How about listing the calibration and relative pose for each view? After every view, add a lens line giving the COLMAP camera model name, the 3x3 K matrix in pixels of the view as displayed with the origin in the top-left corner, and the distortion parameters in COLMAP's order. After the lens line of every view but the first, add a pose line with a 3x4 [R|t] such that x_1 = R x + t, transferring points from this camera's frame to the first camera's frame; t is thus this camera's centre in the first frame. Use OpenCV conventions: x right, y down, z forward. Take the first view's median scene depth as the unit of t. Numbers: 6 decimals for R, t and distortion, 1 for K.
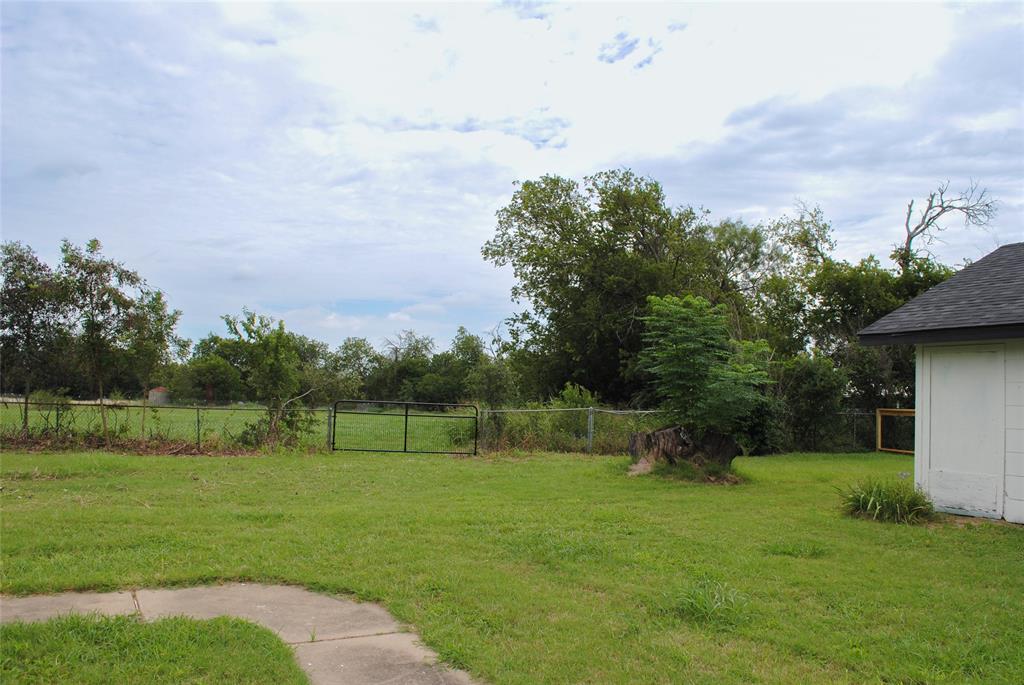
lens RADIAL K [[831.6, 0, 512.0], [0, 831.6, 342.5], [0, 0, 1]] dist [-0.070922, -0.002443]
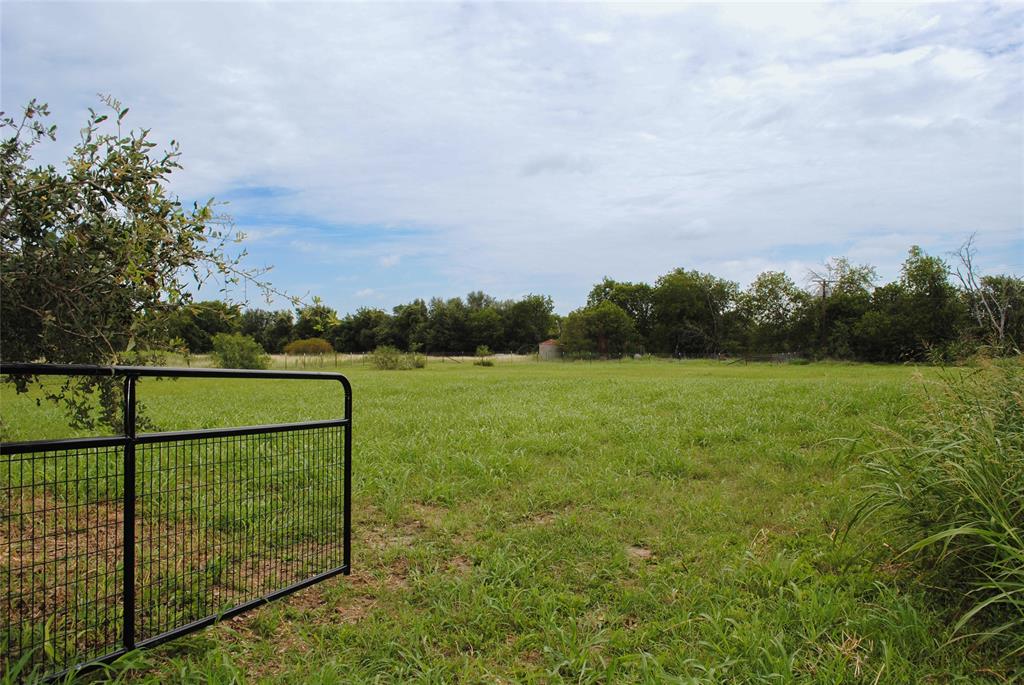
lens RADIAL K [[831.6, 0, 512.0], [0, 831.6, 342.5], [0, 0, 1]] dist [-0.070922, -0.002443]
pose [[0.872193, -0.022879, -0.488626, -0.018570], [0.051618, 0.997633, 0.045426, 0.013195], [0.486431, -0.064842, 0.871310, 0.174929]]
